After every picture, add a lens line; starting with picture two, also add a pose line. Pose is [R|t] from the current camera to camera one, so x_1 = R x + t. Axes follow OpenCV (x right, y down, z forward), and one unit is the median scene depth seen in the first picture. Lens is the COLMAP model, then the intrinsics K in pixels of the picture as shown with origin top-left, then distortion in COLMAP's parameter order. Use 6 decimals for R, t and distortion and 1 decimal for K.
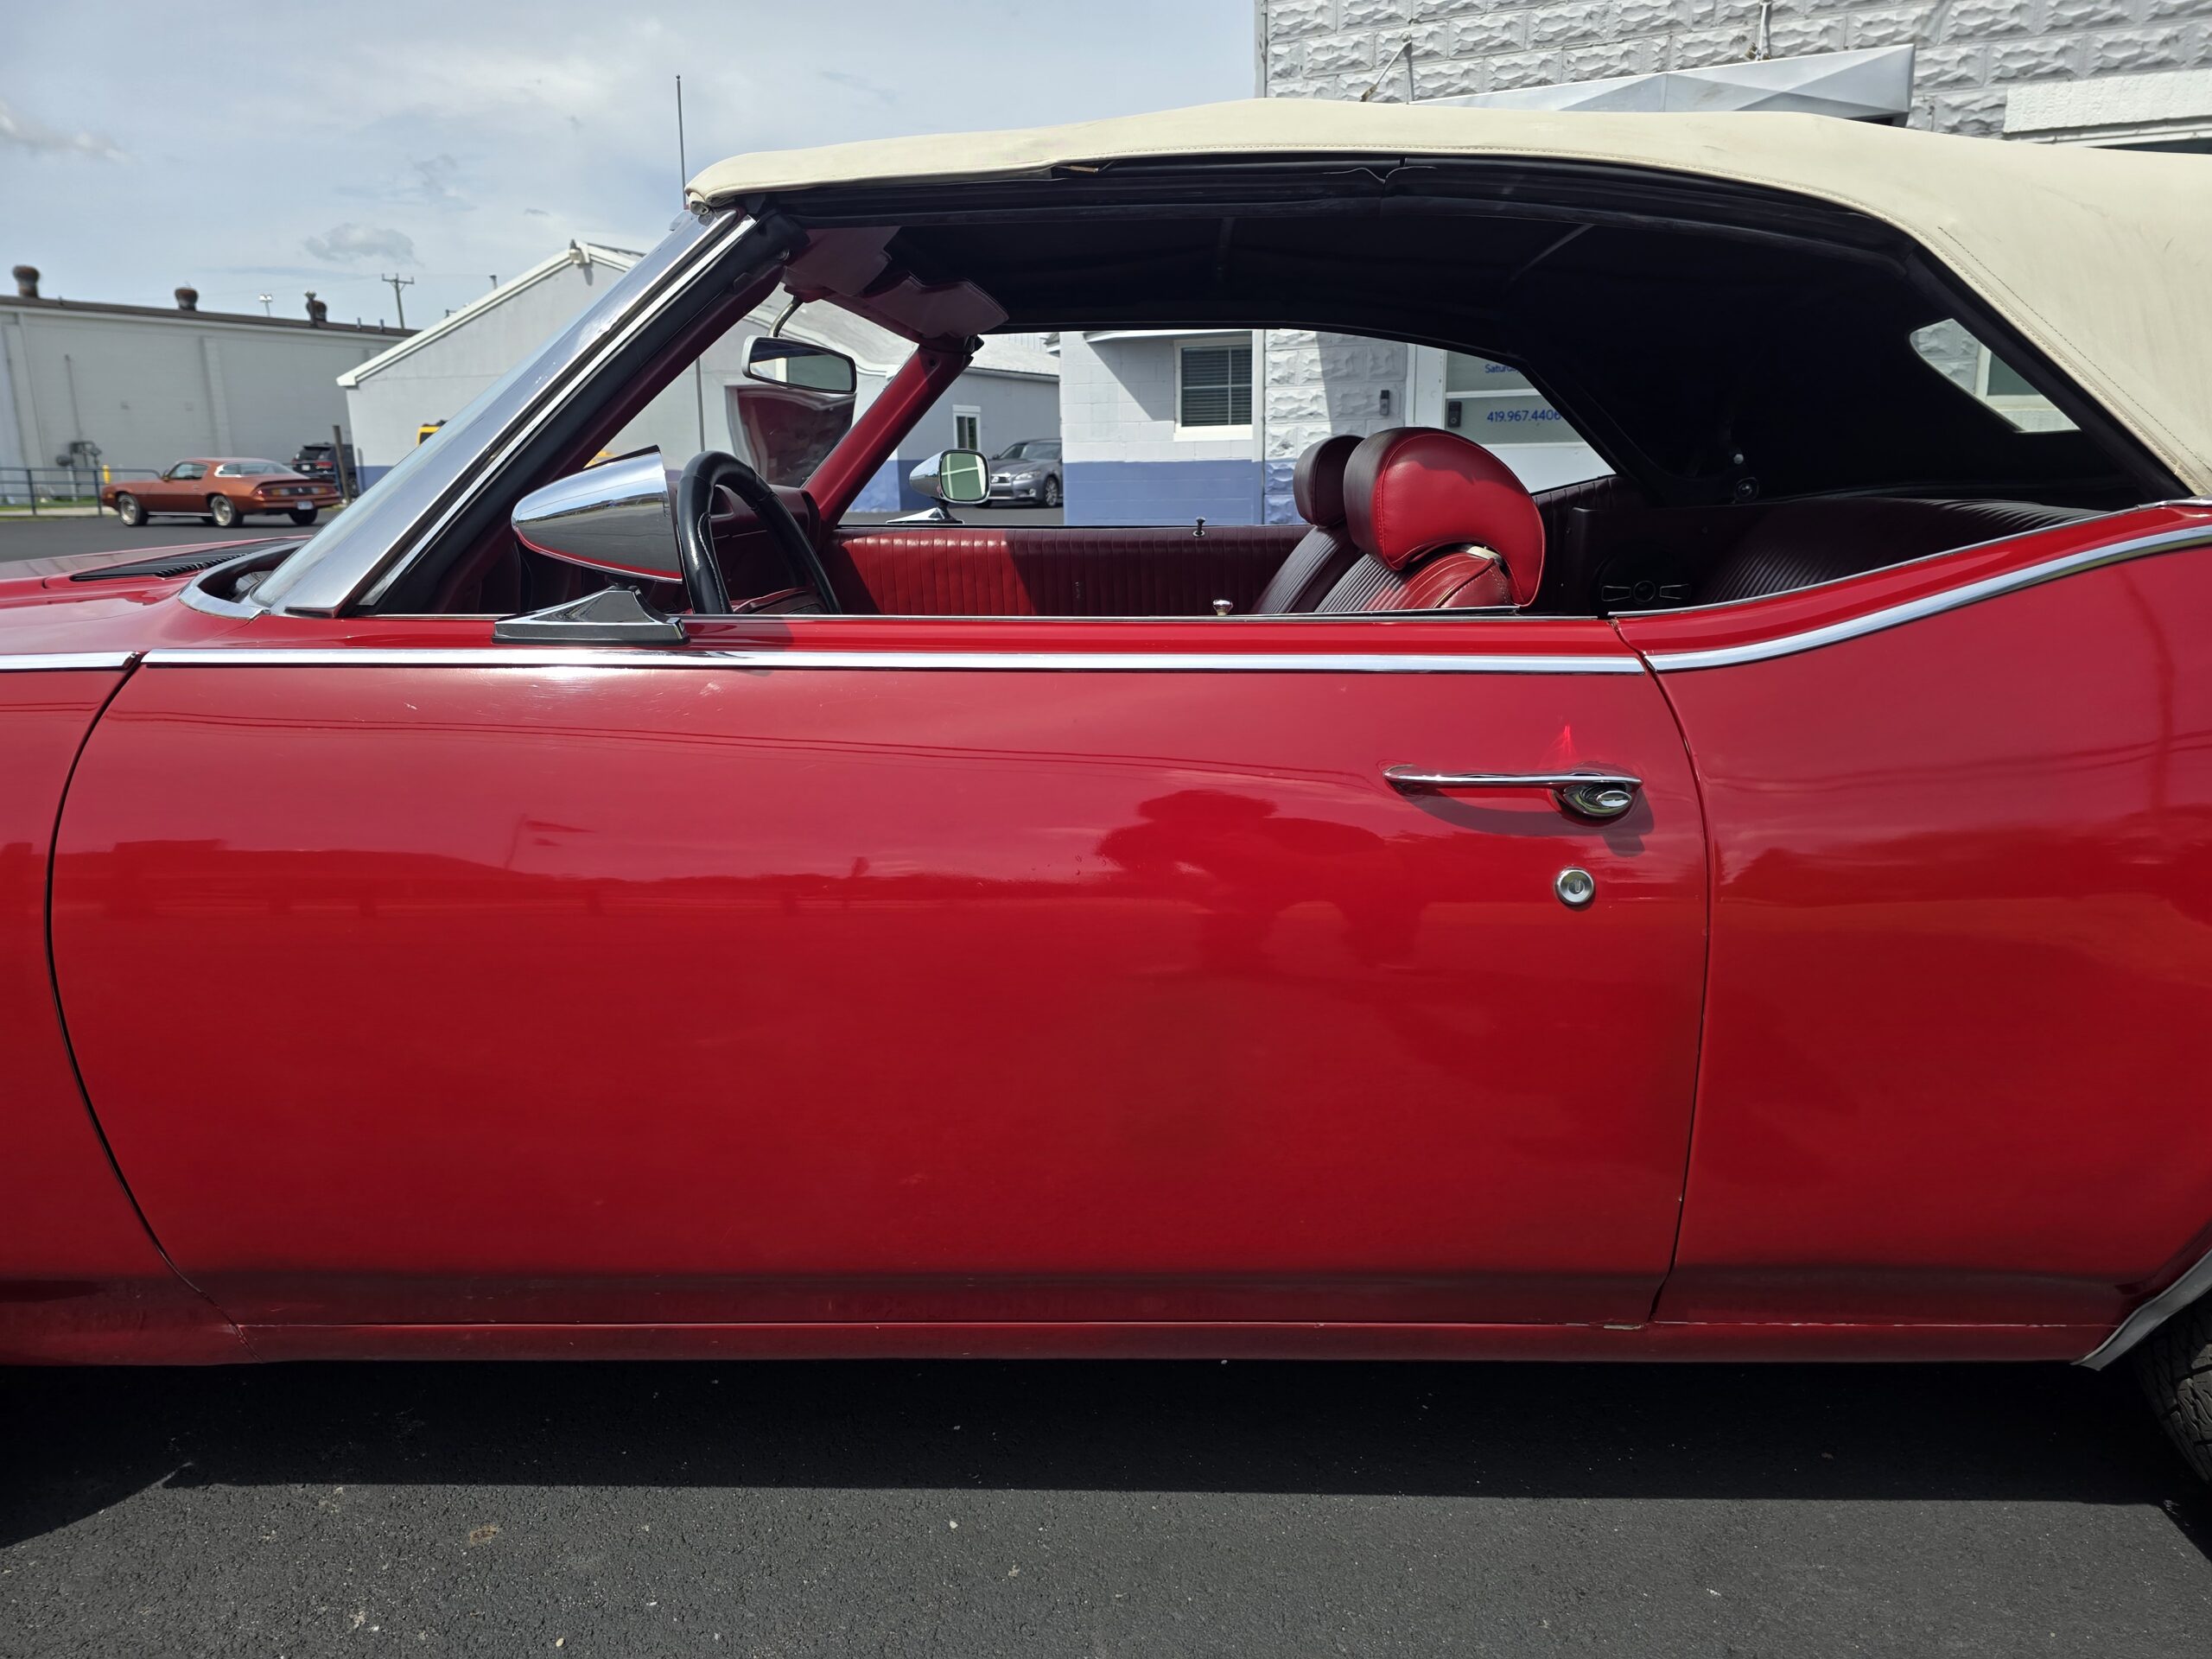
lens RADIAL K [[1496.6, 0, 1108.8], [0, 1496.6, 812.5], [0, 0, 1]] dist [0.045182, -0.047108]
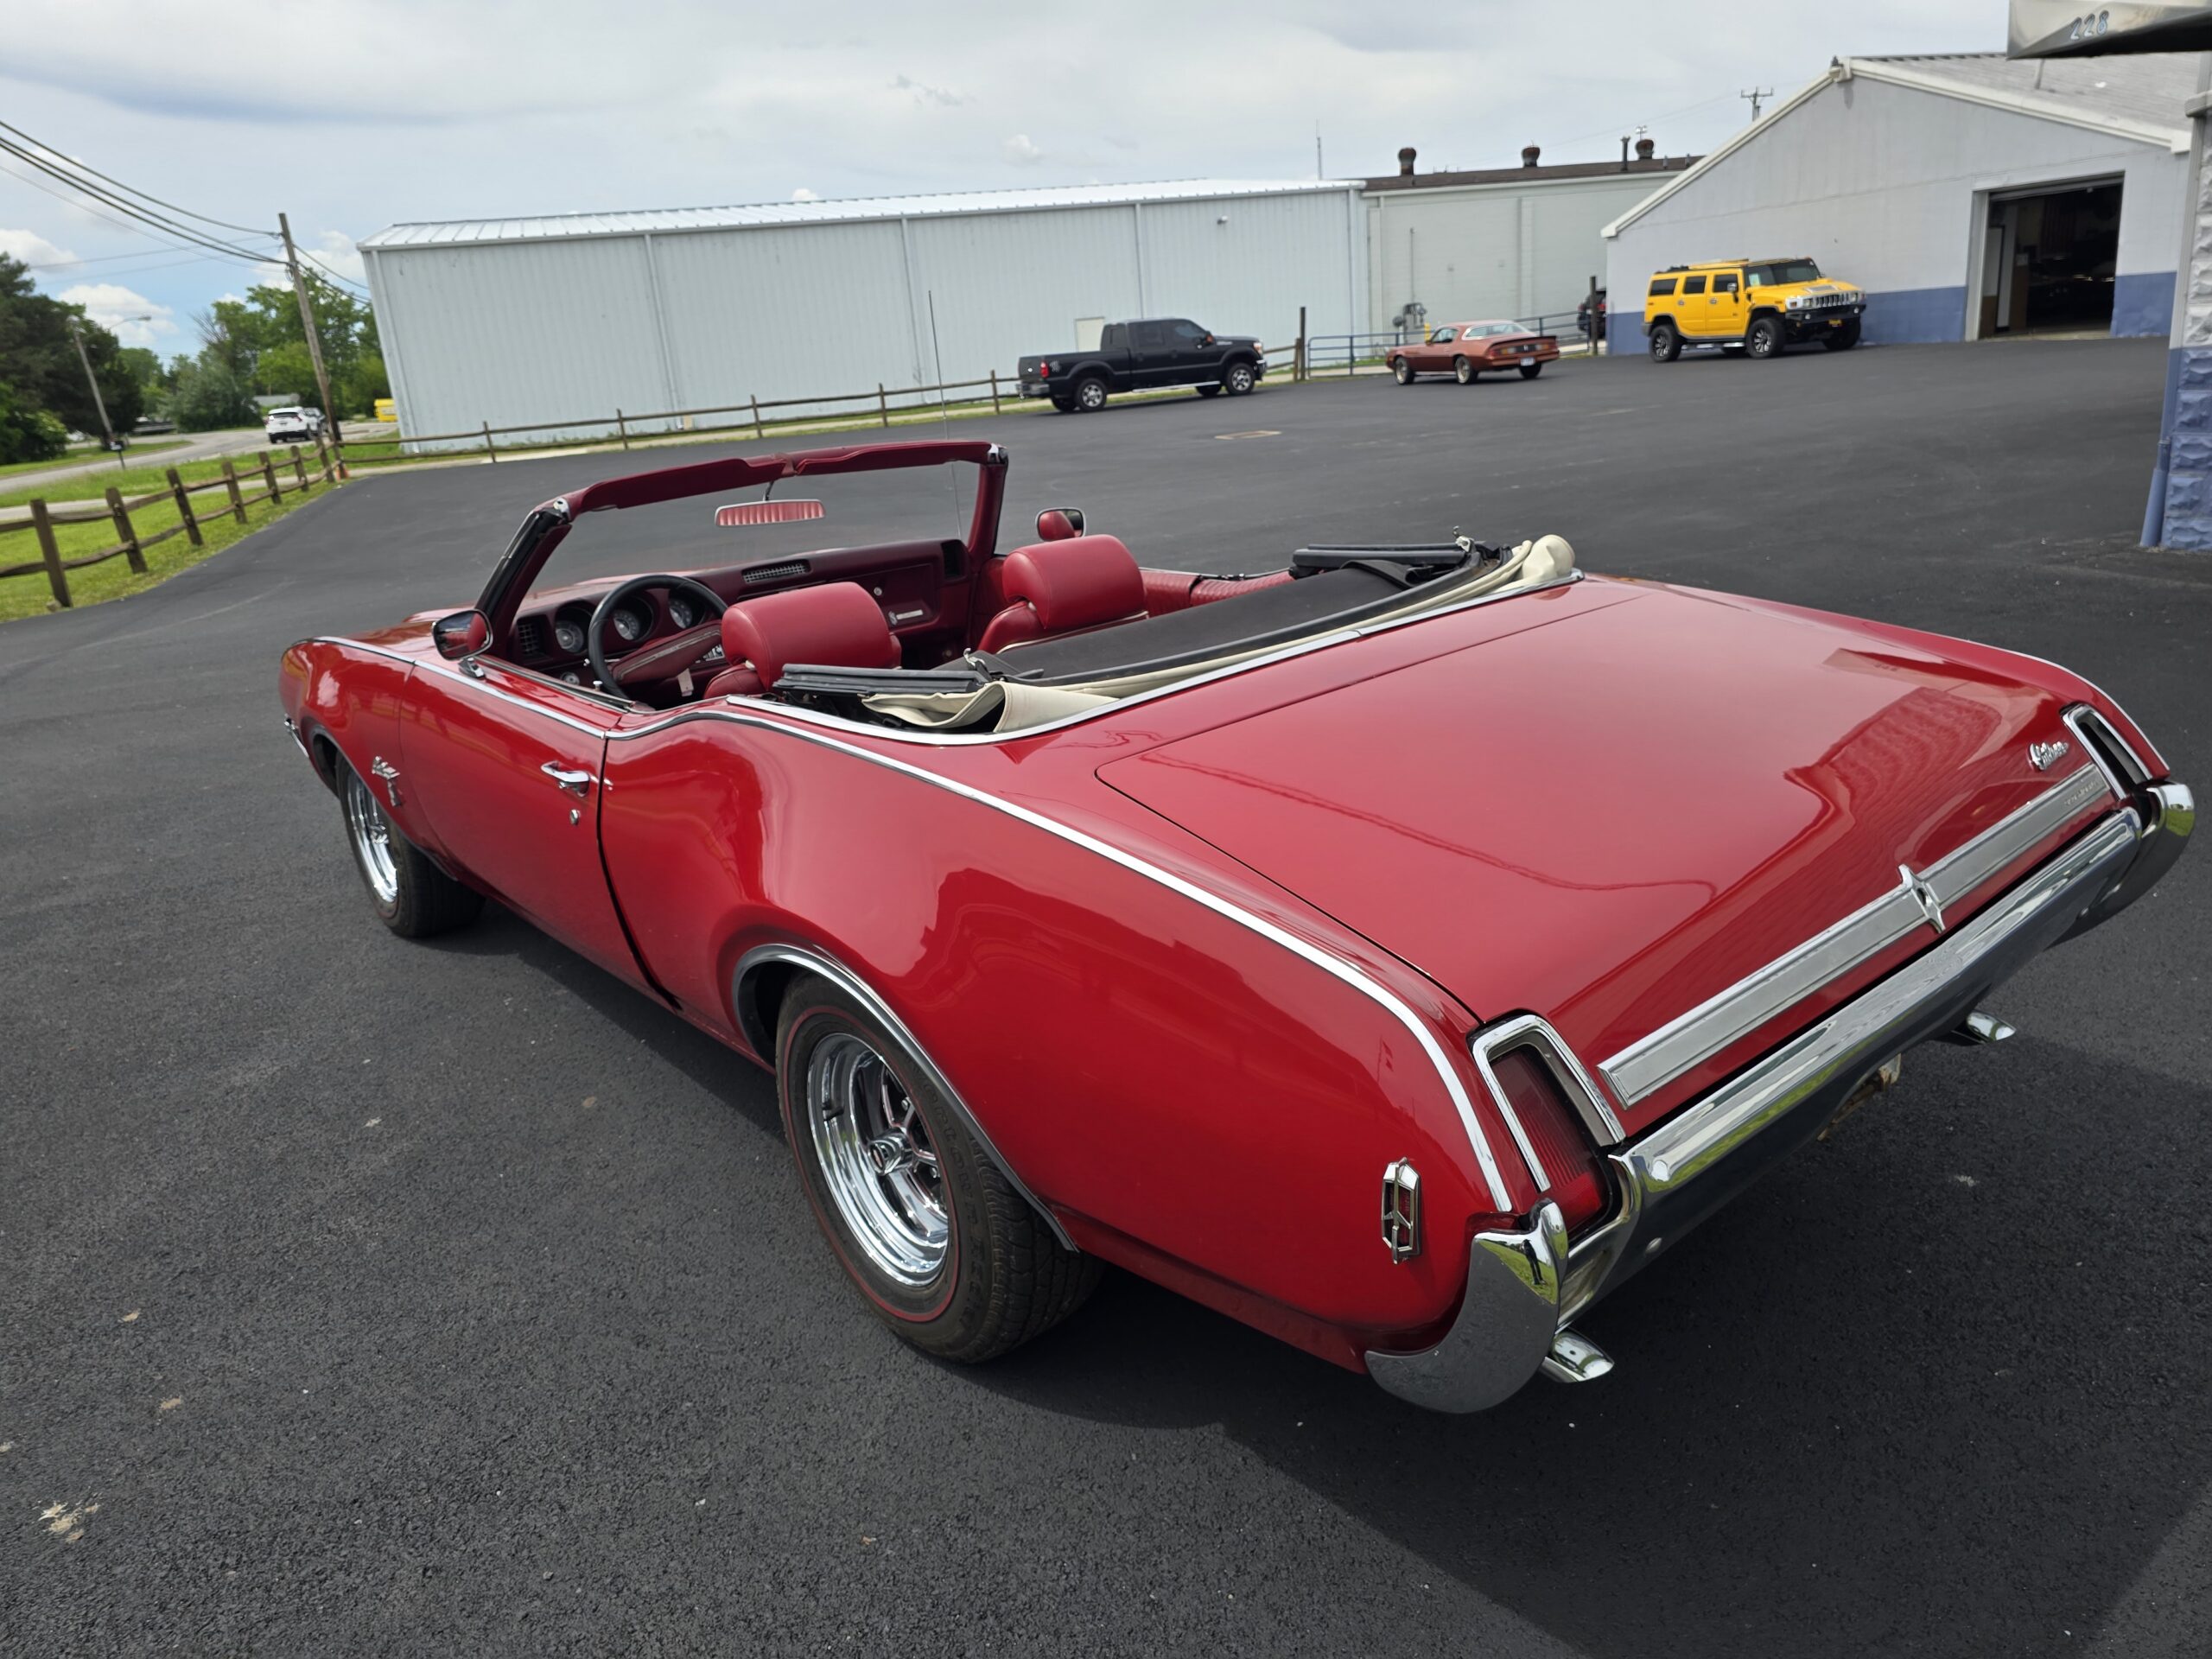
lens RADIAL K [[1482.4, 0, 1076.0], [0, 1482.4, 812.6], [0, 0, 1]] dist [0.056283, -0.054187]
pose [[0.664363, 0.182317, -0.724833, 0.188574], [-0.096561, 0.982602, 0.158648, -0.030610], [0.741146, -0.035410, 0.670409, -0.006830]]
